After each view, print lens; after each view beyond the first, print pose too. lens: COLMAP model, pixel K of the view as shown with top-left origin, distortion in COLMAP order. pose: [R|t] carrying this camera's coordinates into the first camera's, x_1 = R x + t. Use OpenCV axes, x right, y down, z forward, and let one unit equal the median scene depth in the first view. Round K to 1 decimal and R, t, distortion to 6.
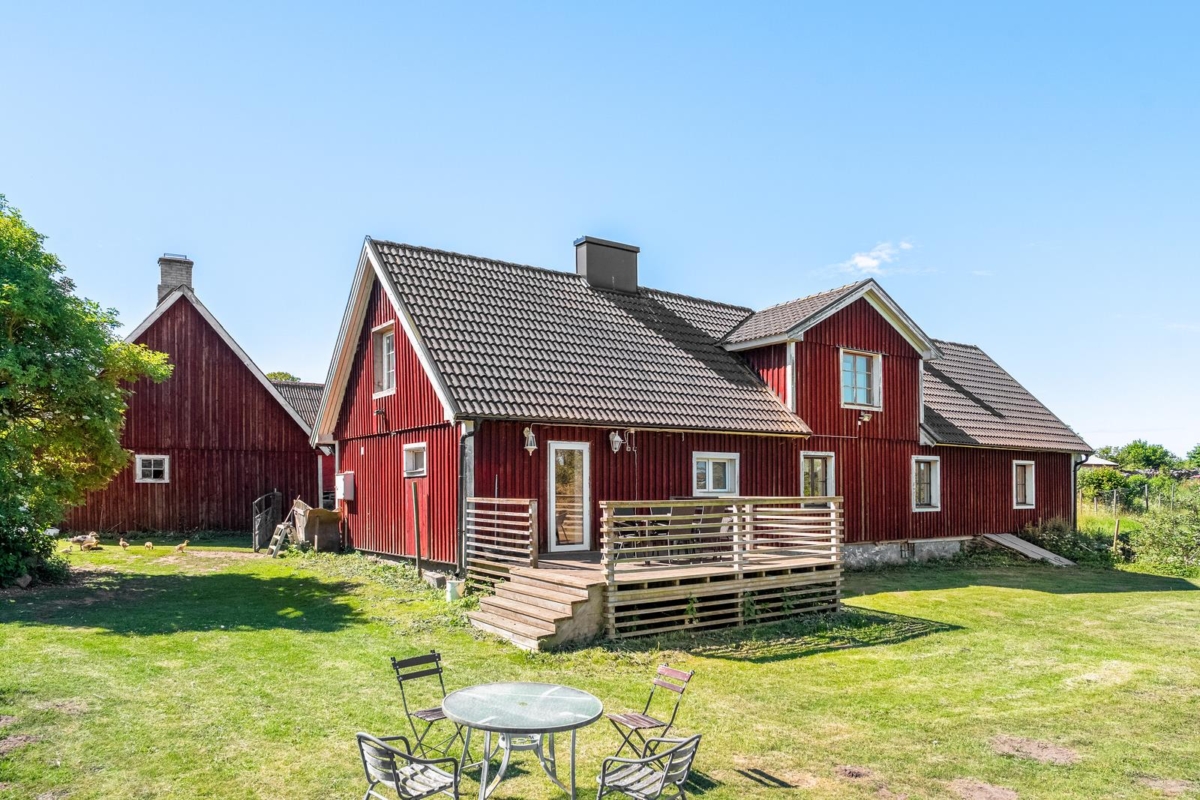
lens RADIAL K [[862.5, 0, 600.0], [0, 862.5, 400.0], [0, 0, 1]] dist [-0.003849, -0.003213]
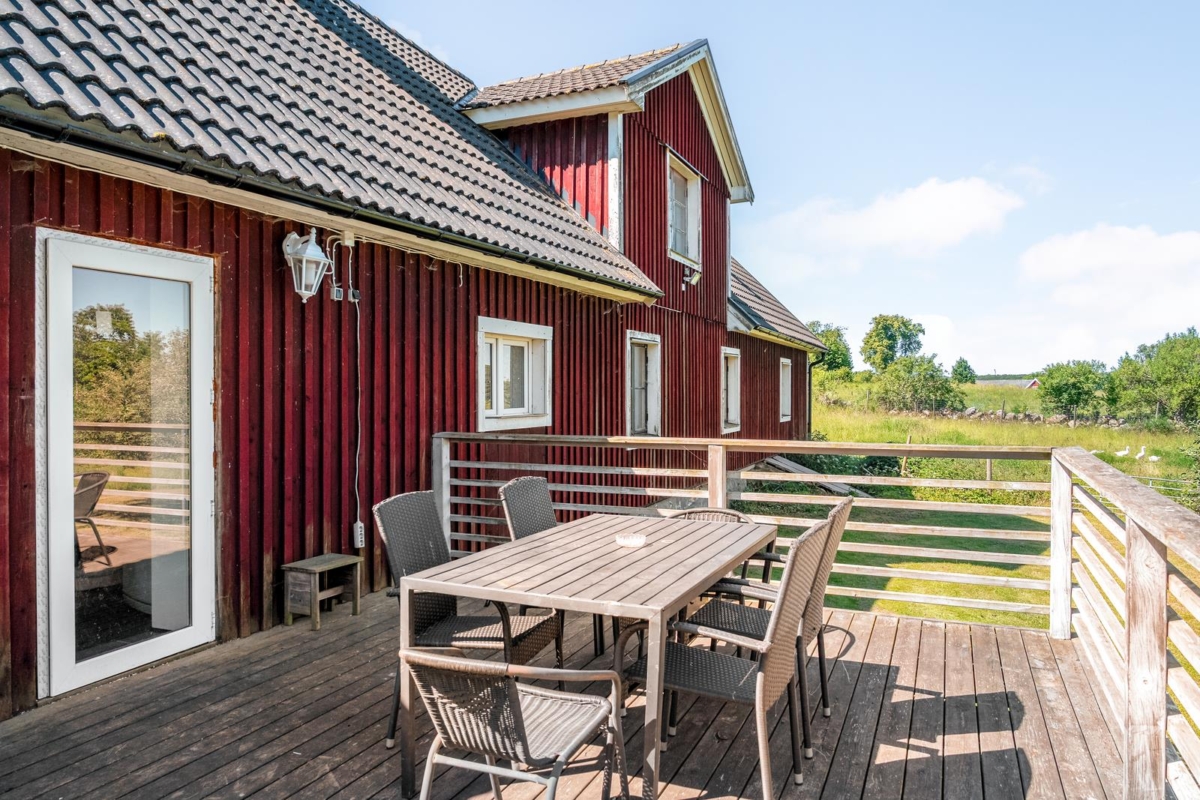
lens RADIAL K [[862.5, 0, 600.0], [0, 862.5, 400.0], [0, 0, 1]] dist [-0.003849, -0.003213]
pose [[0.876879, 0.000677, 0.480711, -0.029684], [-0.060207, 0.992279, 0.108428, 0.045764], [-0.476926, -0.124021, 0.870150, 0.552826]]
